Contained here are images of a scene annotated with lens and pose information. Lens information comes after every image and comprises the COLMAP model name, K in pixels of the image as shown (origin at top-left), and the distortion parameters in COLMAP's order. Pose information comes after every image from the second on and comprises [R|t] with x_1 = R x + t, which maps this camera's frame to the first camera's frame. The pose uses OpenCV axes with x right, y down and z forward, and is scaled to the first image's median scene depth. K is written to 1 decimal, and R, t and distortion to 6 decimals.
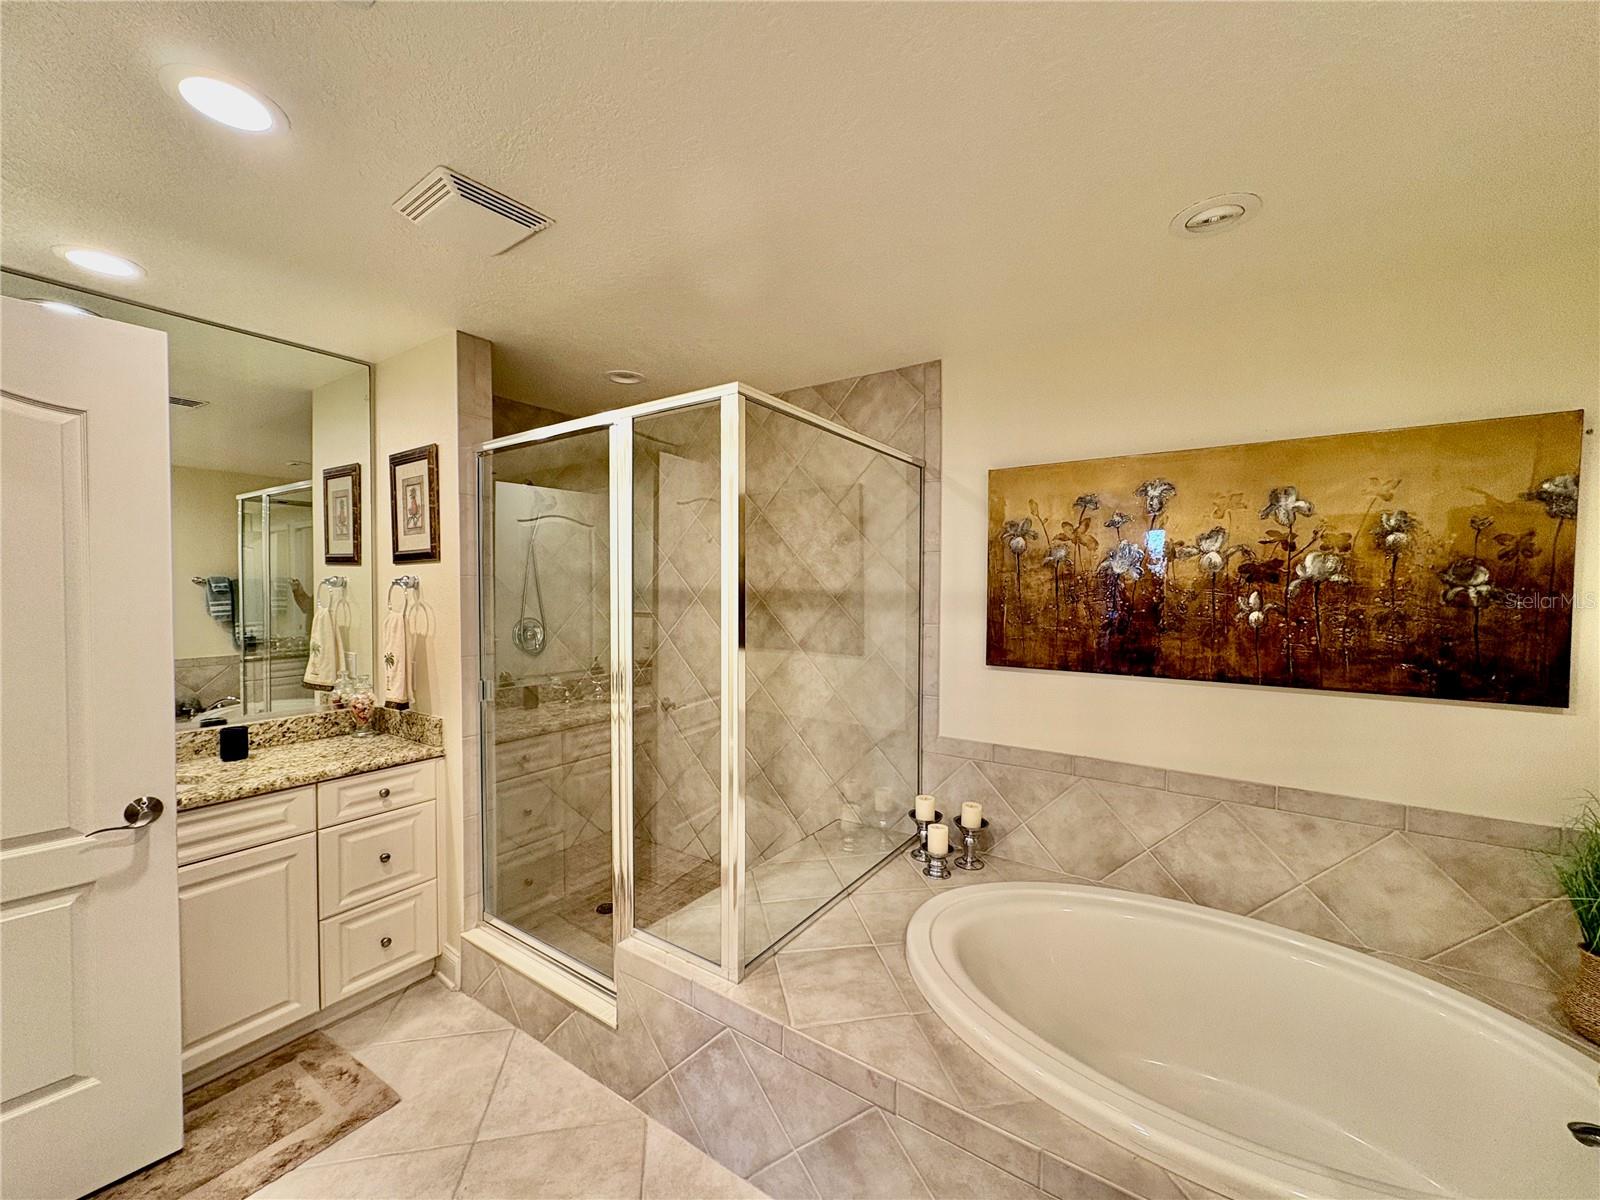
lens RADIAL K [[636.9, 0, 797.5], [0, 636.9, 600.5], [0, 0, 1]] dist [0.000228, 0.000034]
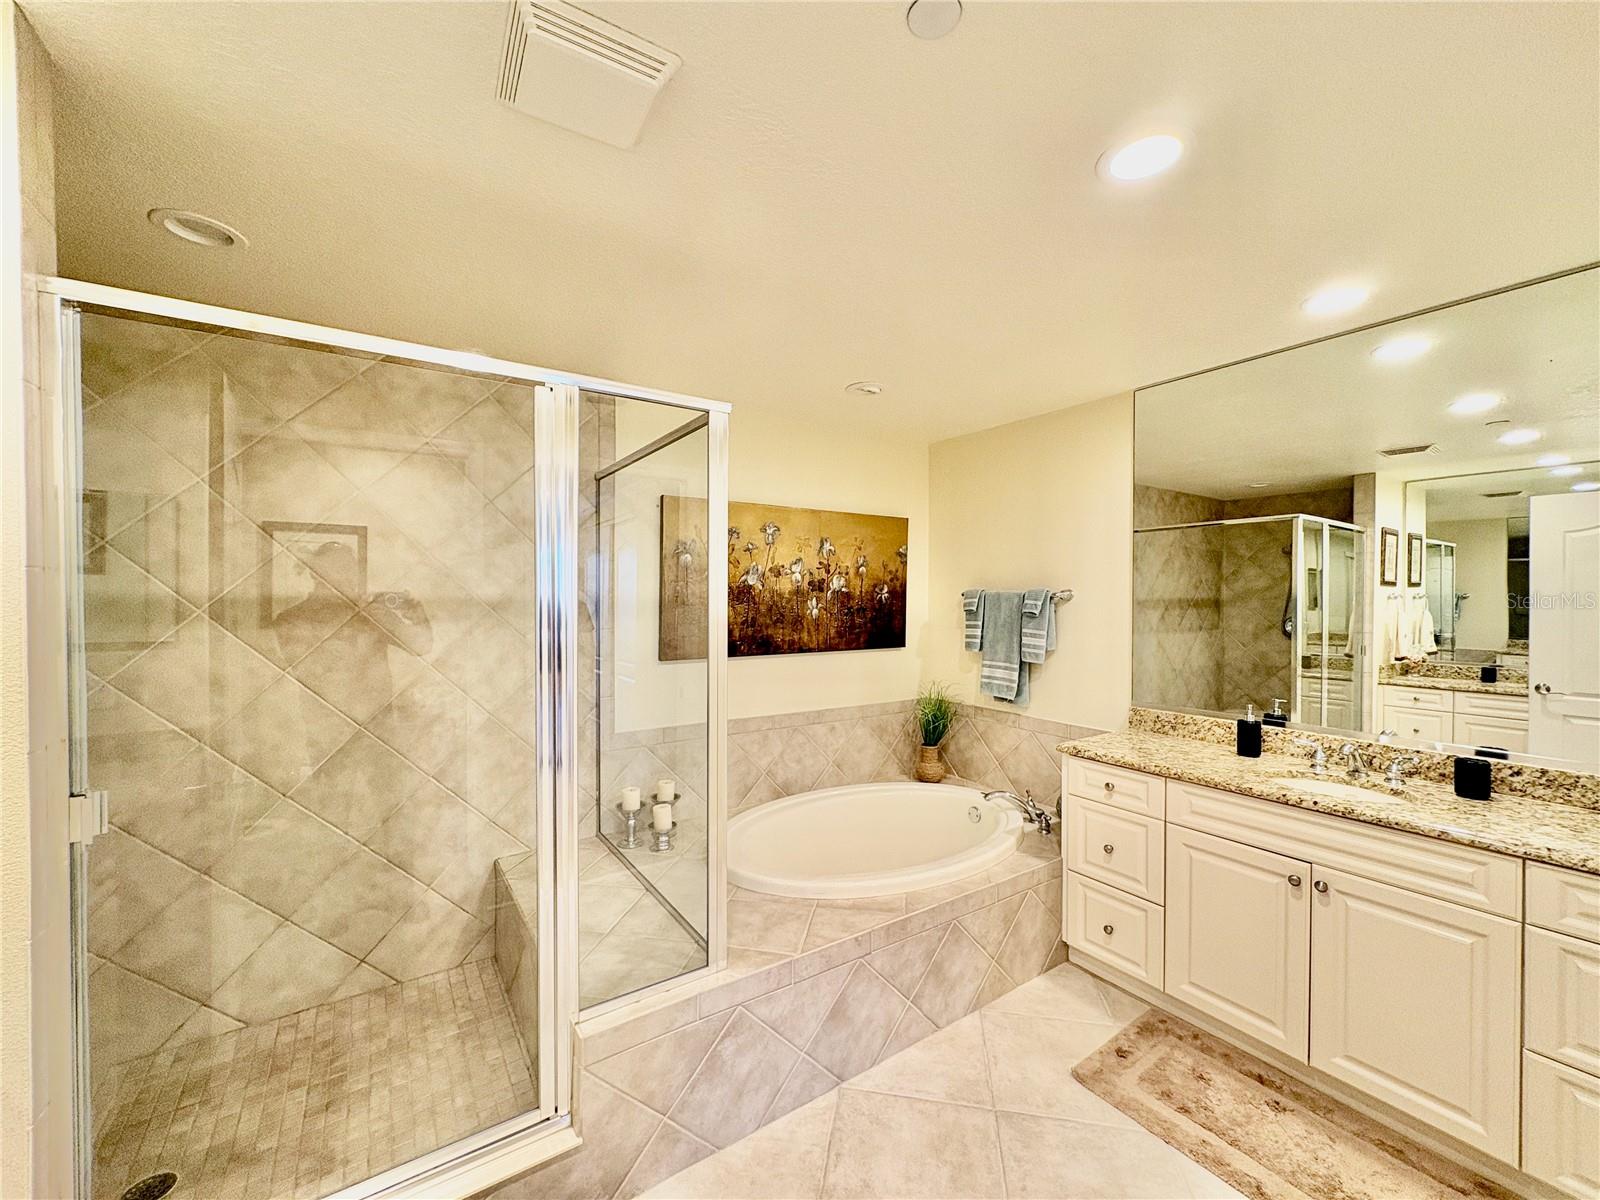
lens RADIAL K [[636.9, 0, 797.5], [0, 636.9, 600.5], [0, 0, 1]] dist [0.000228, 0.000034]
pose [[0.374246, -0.007294, 0.927301, -0.854923], [0.020233, 0.999795, -0.000302, -0.005423], [-0.927109, 0.018875, 0.374317, 0.402696]]
